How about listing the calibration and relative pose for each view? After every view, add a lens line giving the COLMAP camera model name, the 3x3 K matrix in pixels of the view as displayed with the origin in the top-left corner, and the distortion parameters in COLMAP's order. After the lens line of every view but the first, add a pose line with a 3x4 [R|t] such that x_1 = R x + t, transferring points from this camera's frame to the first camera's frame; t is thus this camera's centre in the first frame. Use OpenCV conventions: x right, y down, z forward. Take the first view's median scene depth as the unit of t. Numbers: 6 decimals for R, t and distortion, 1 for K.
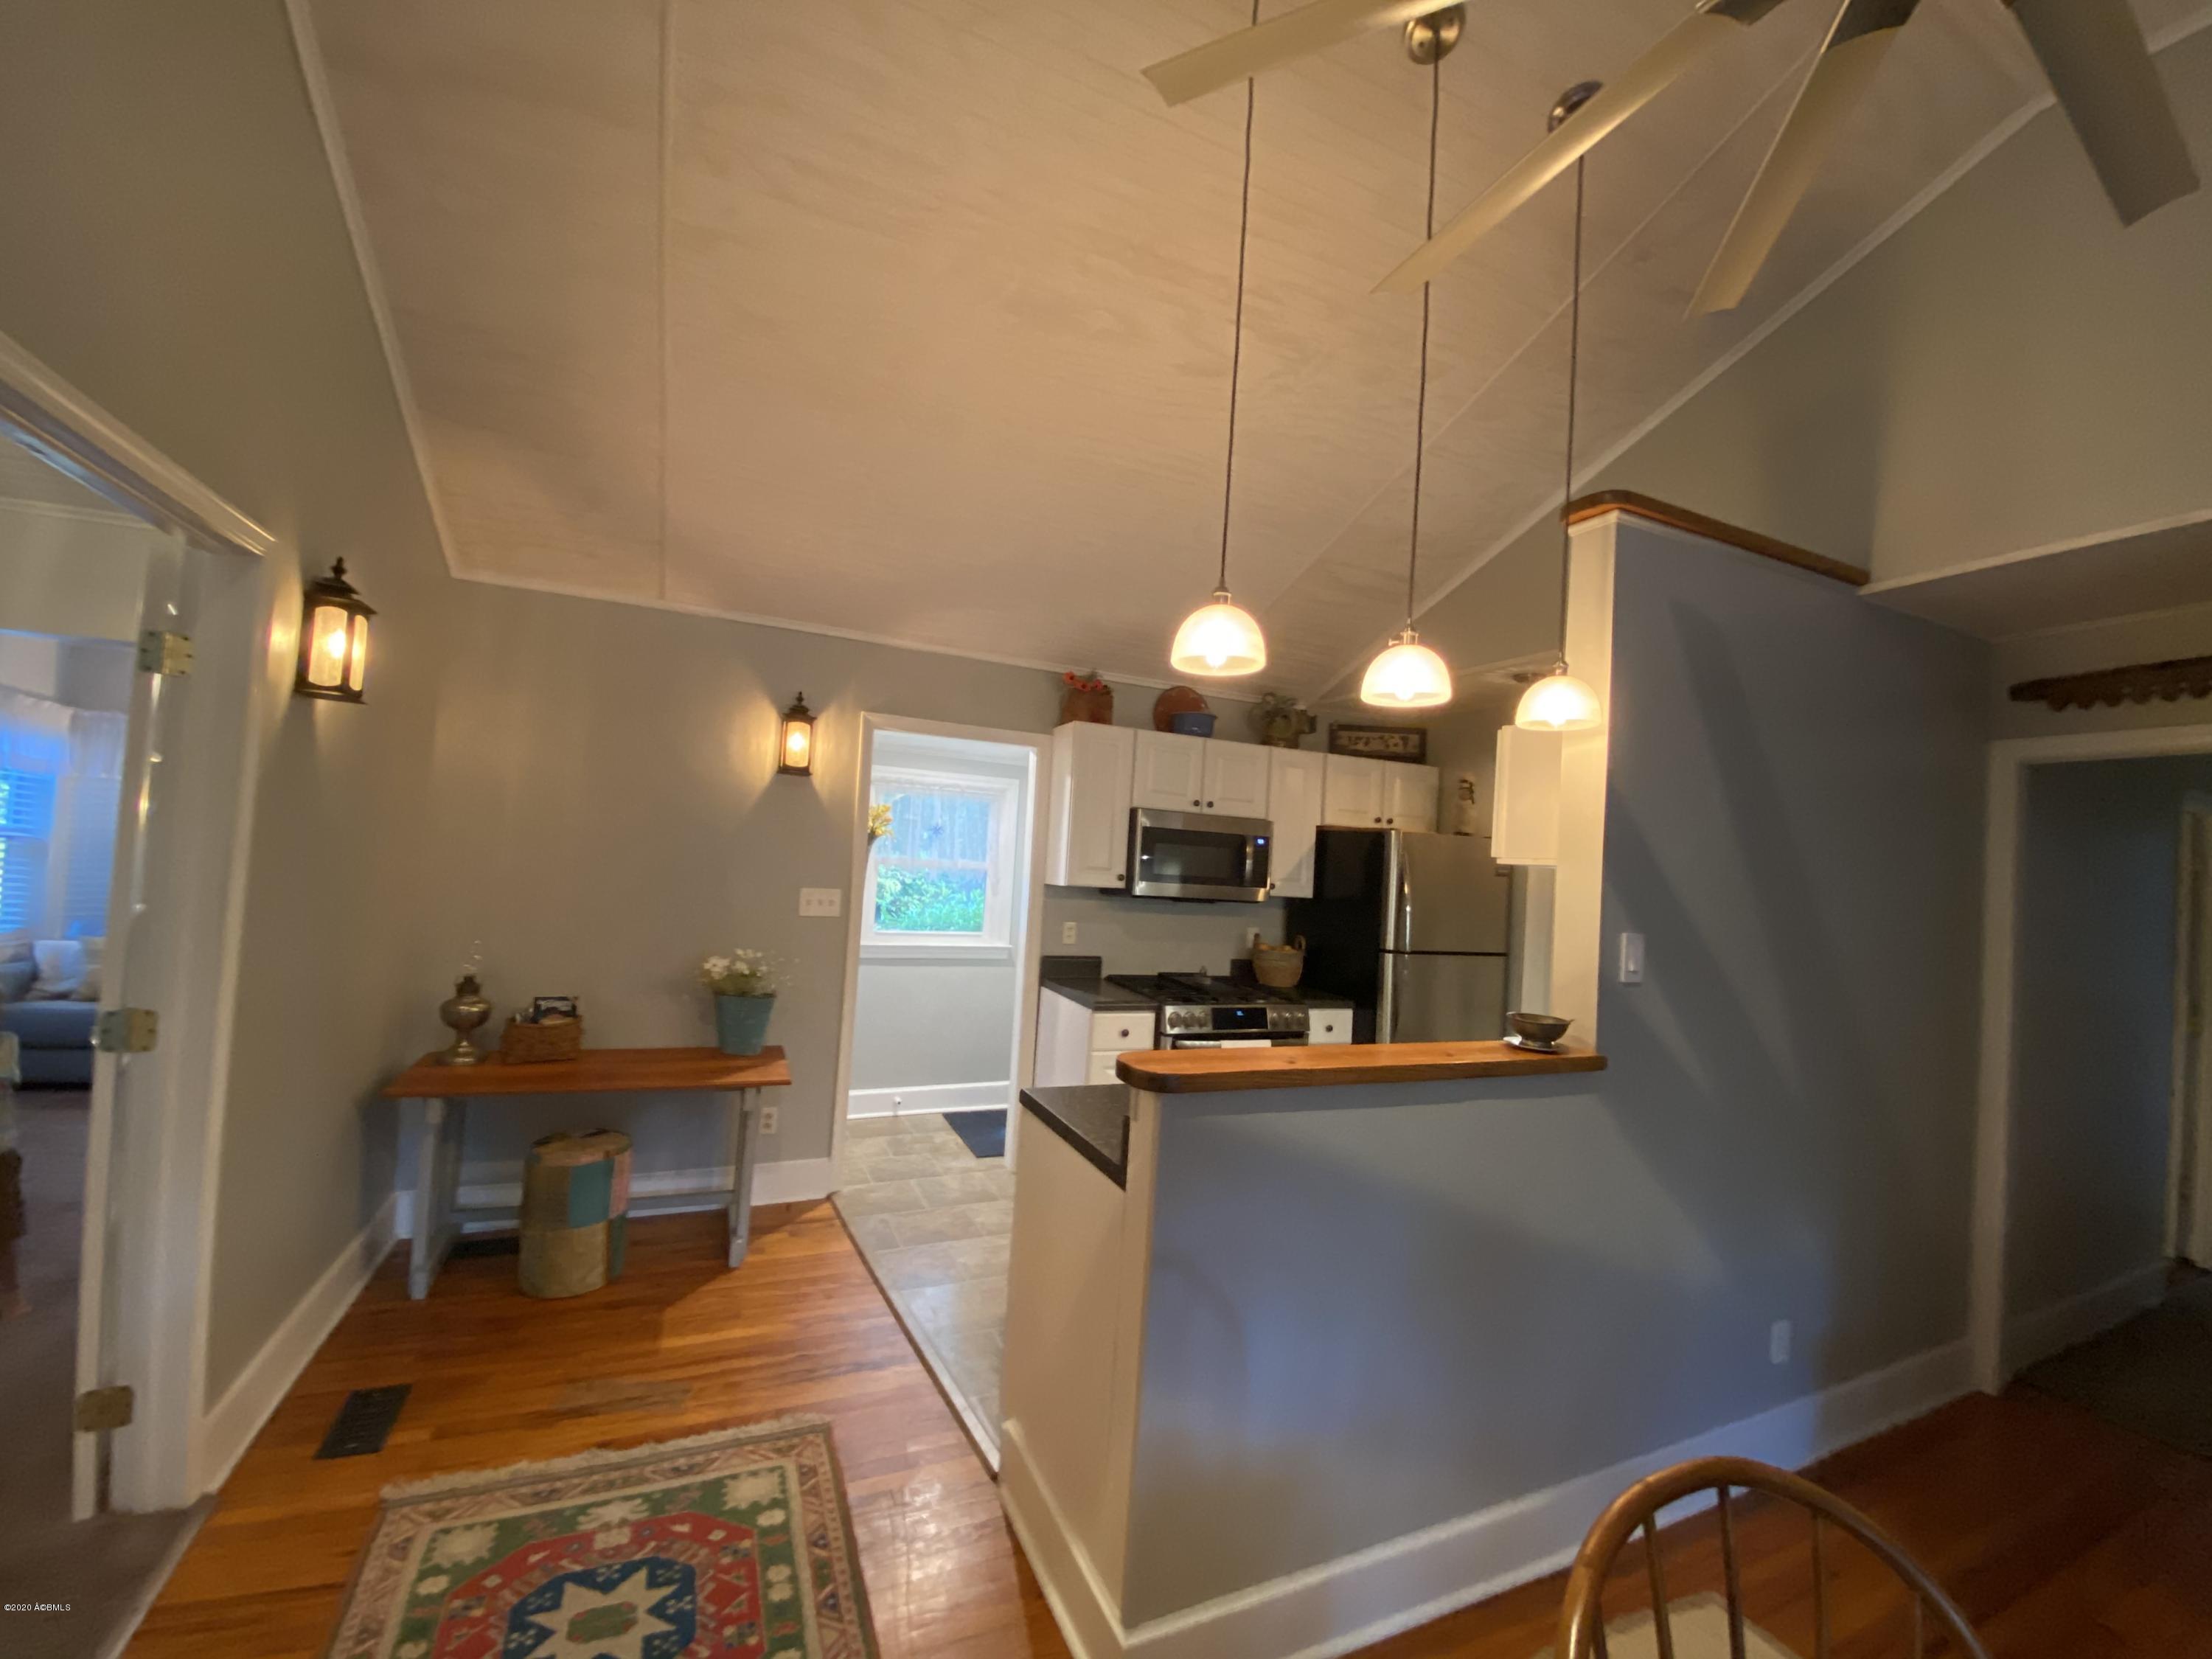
lens RADIAL K [[888.1, 0, 1113.2], [0, 888.1, 831.0], [0, 0, 1]] dist [0.025454, -0.022881]
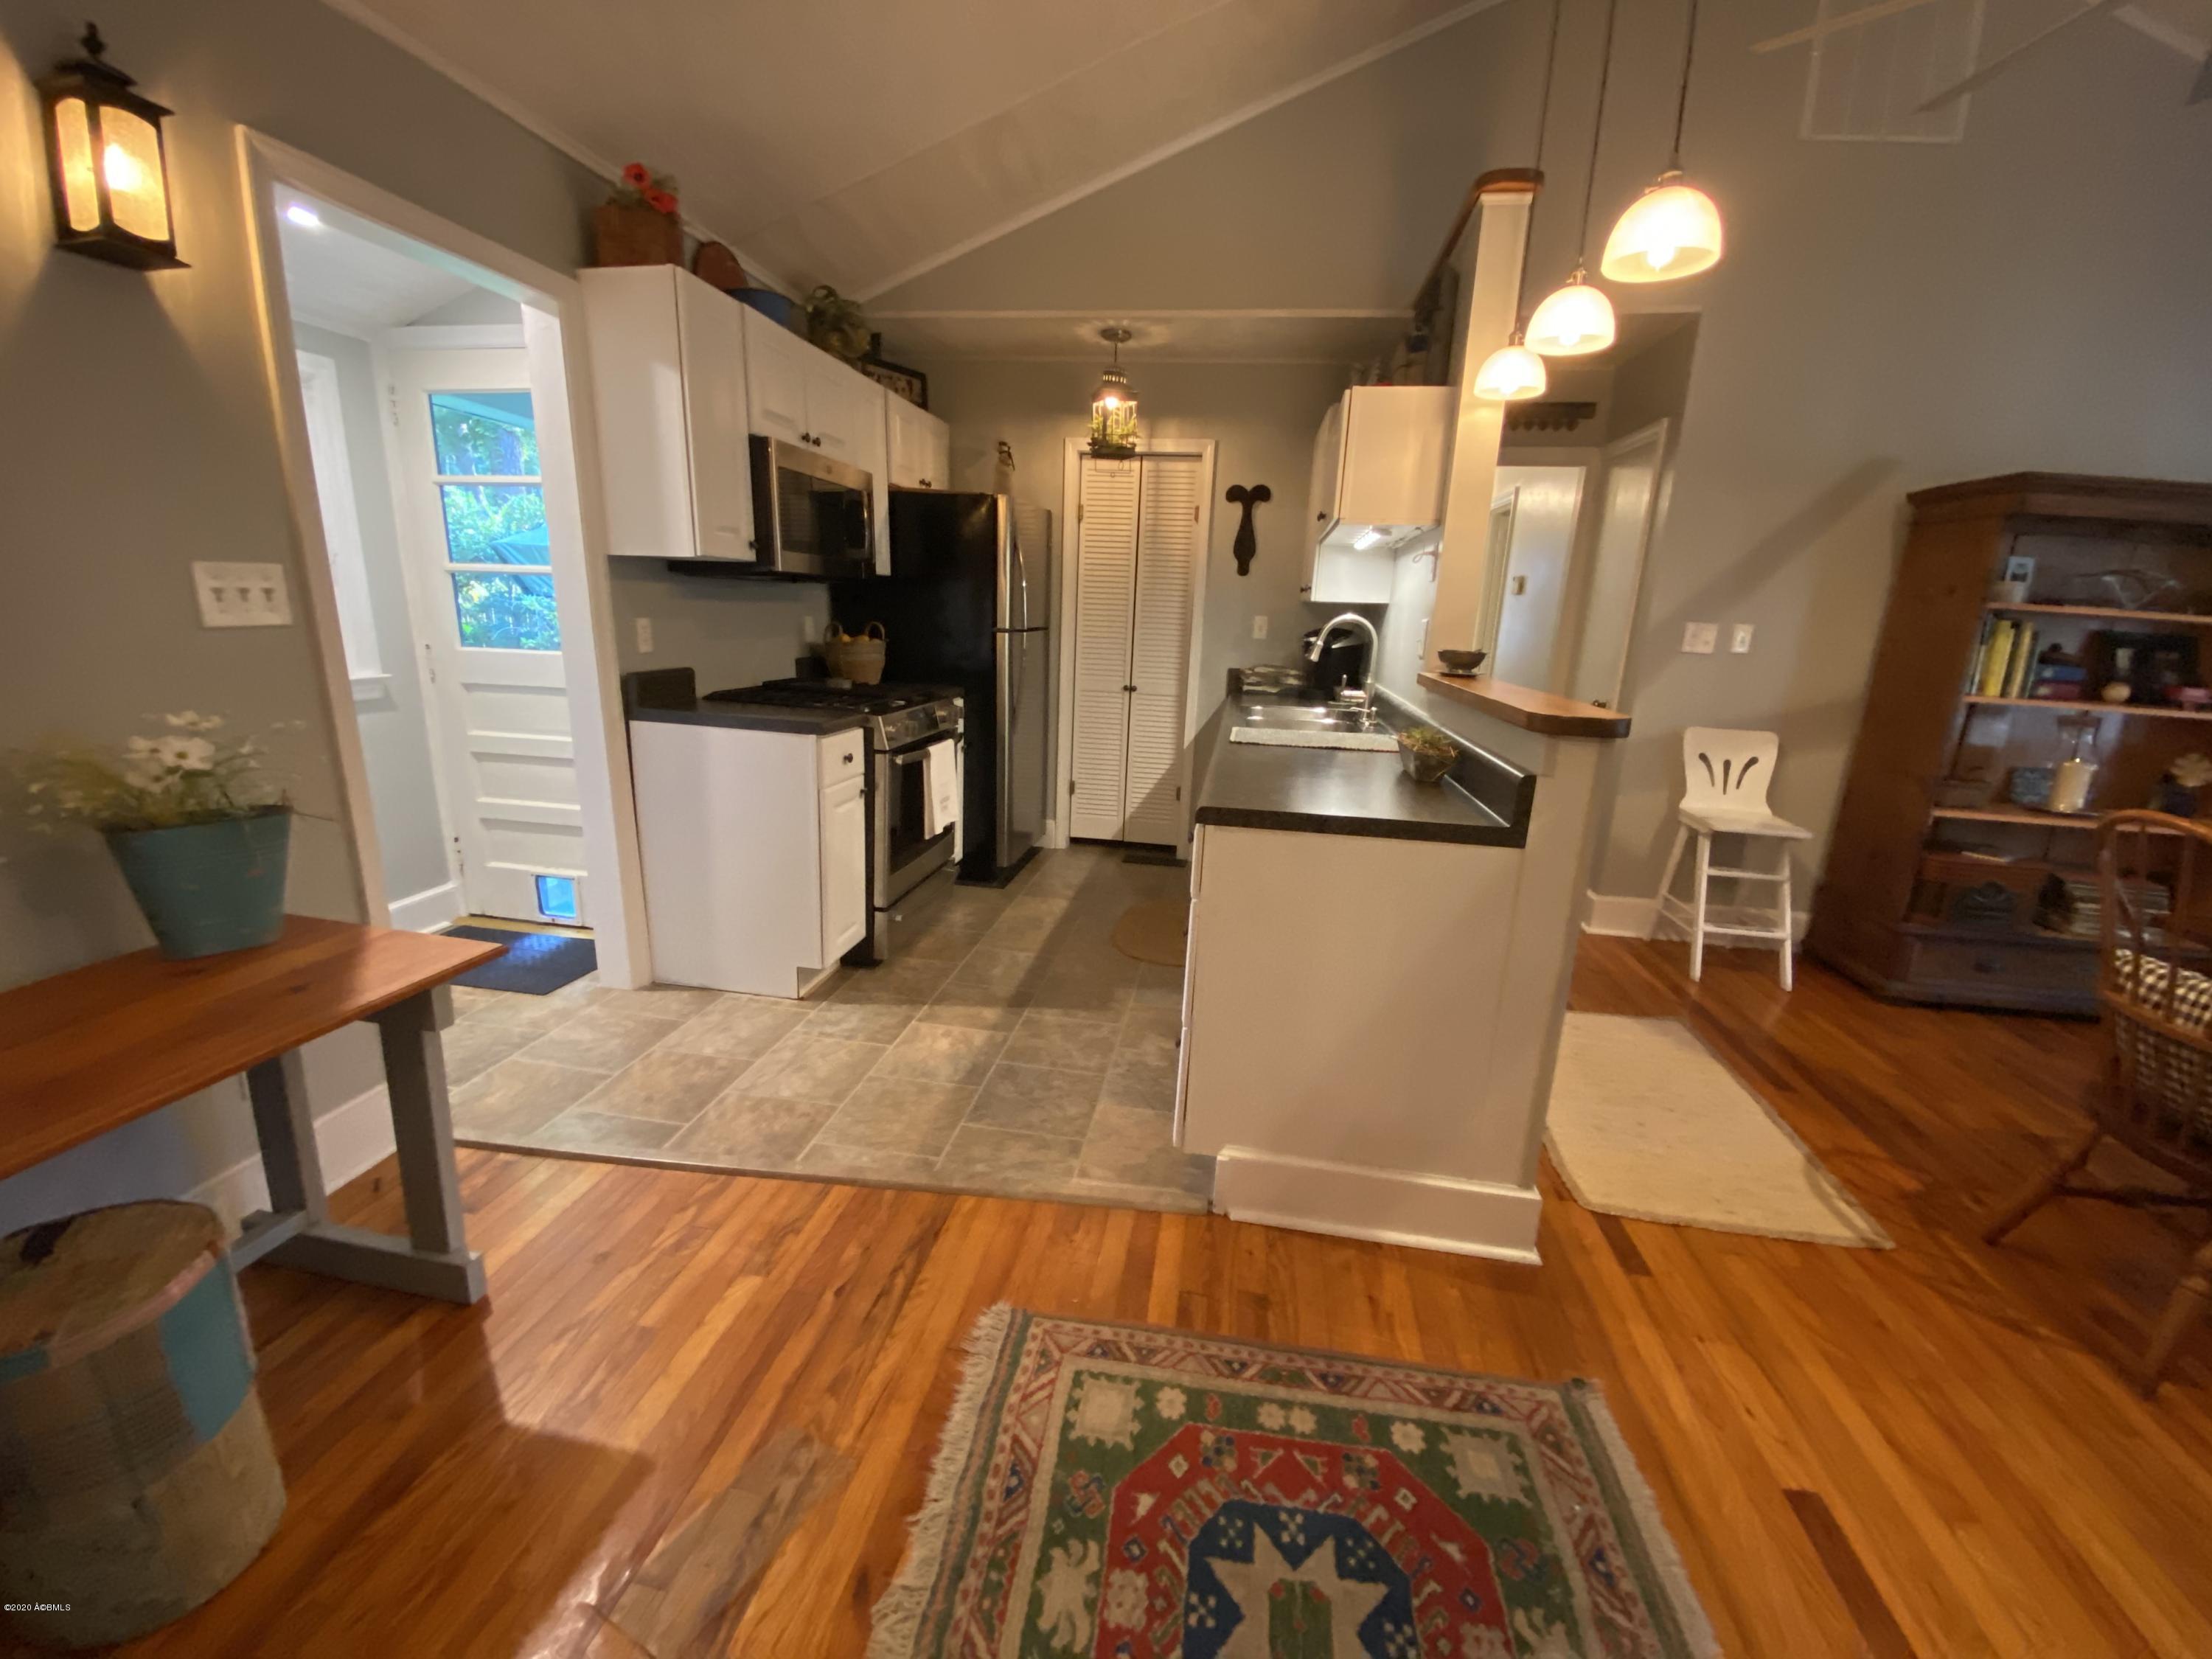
lens RADIAL K [[888.1, 0, 1113.2], [0, 888.1, 831.0], [0, 0, 1]] dist [0.025454, -0.022881]
pose [[0.528005, -0.247027, 0.812520, -0.880701], [-0.031804, 0.950337, 0.309594, 0.077999], [-0.848645, -0.189309, 0.493926, 0.744272]]
